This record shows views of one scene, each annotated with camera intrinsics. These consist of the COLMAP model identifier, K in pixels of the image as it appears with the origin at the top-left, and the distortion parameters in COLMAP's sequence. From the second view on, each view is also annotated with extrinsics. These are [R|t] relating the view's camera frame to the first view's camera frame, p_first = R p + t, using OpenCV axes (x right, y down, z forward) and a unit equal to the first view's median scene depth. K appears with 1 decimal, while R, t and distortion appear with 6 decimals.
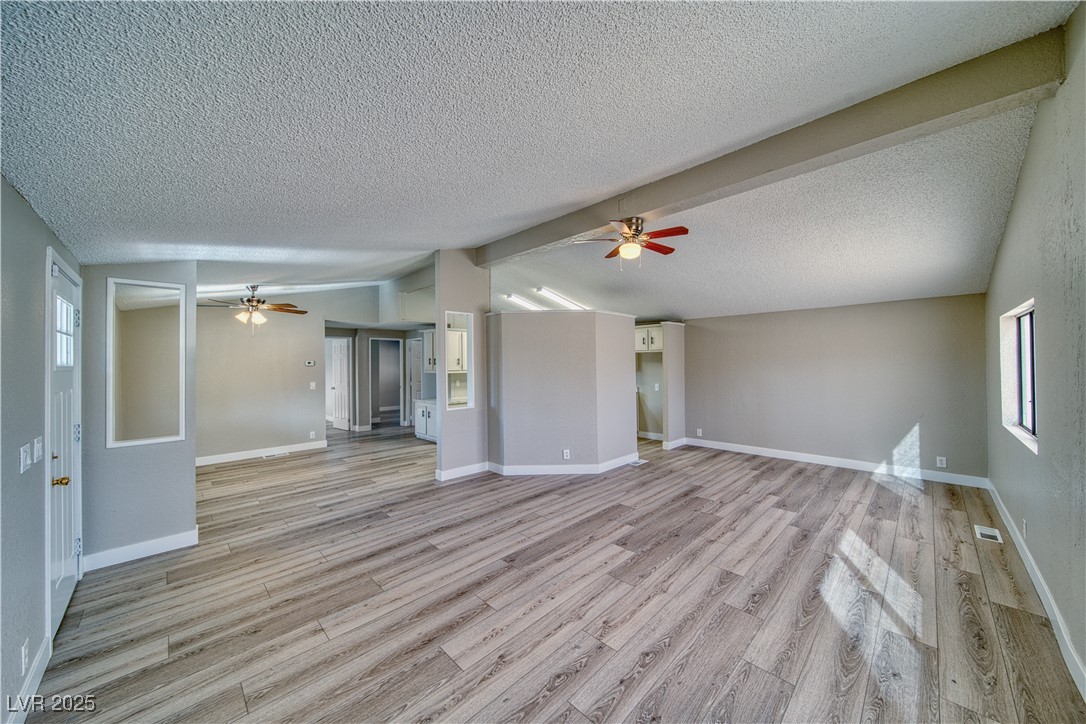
lens RADIAL K [[383.0, 0, 544.2], [0, 383.0, 359.1], [0, 0, 1]] dist [-0.004834, -0.000290]
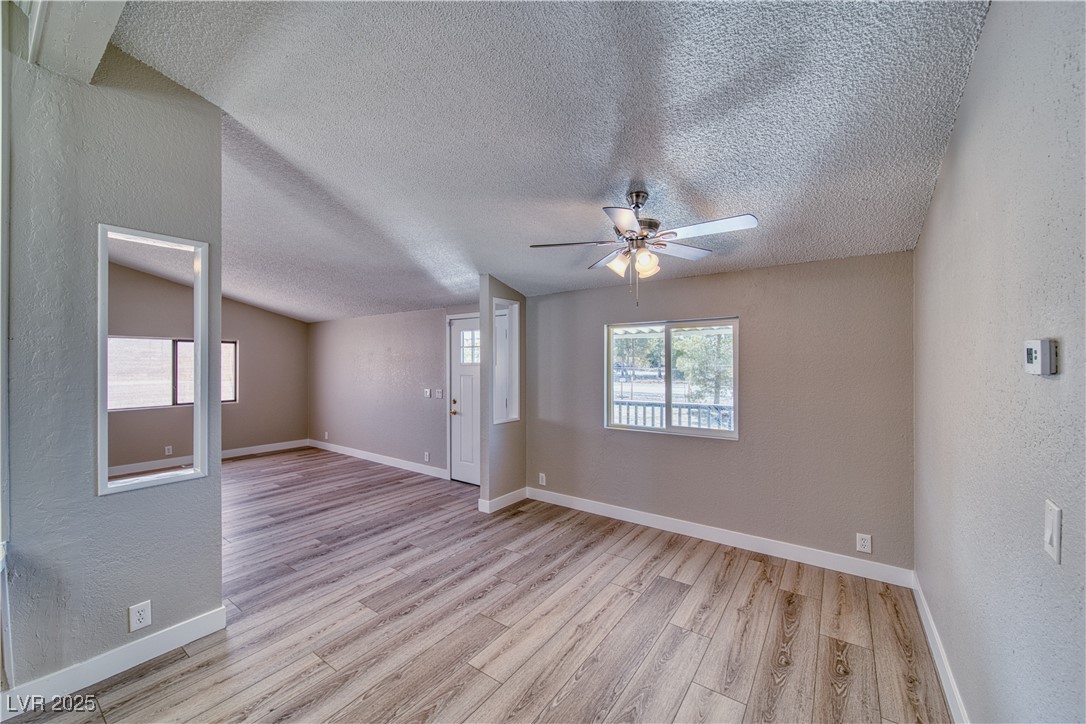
lens RADIAL K [[424.7, 0, 516.0], [0, 424.7, 358.8], [0, 0, 1]] dist [-0.000969, -0.000023]
pose [[-0.990980, 0.013285, -0.133351, -0.736928], [0.014900, 0.999827, -0.011120, 0.015977], [0.133180, -0.013007, -0.991006, 2.040479]]
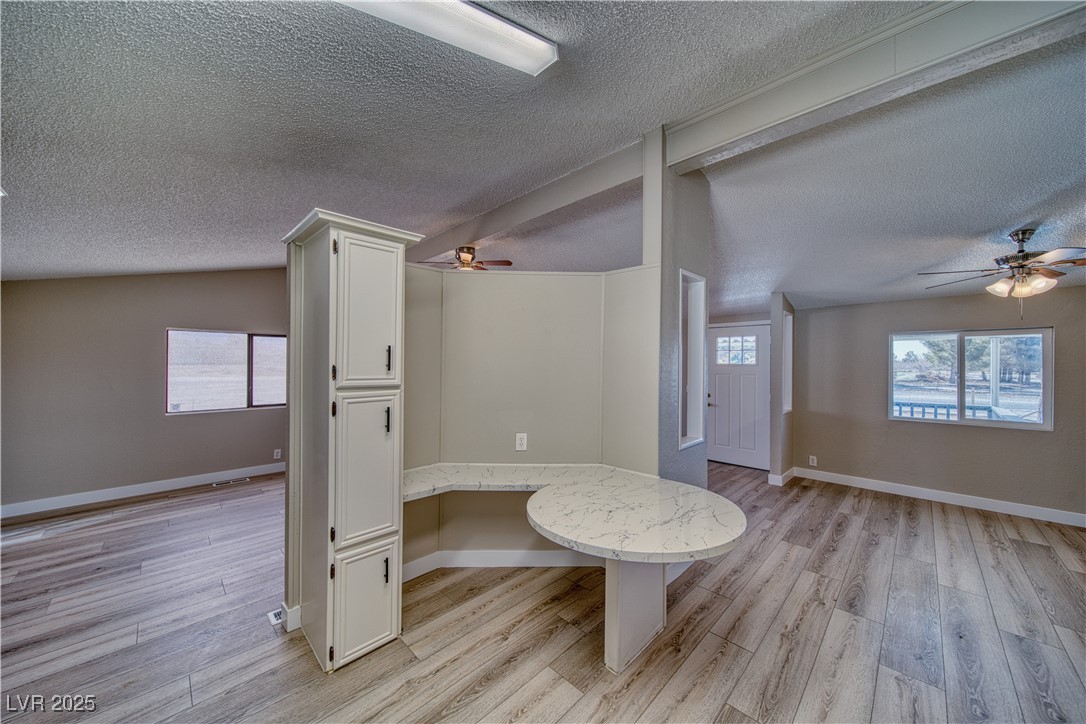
lens RADIAL K [[383.0, 0, 540.8], [0, 383.0, 359.1], [0, 0, 1]] dist [-0.004834, -0.000290]
pose [[-0.999976, 0.003449, -0.005964, -0.008501], [0.003541, 0.999873, -0.015509, 0.014303], [0.005910, -0.015530, -0.999862, 2.158949]]
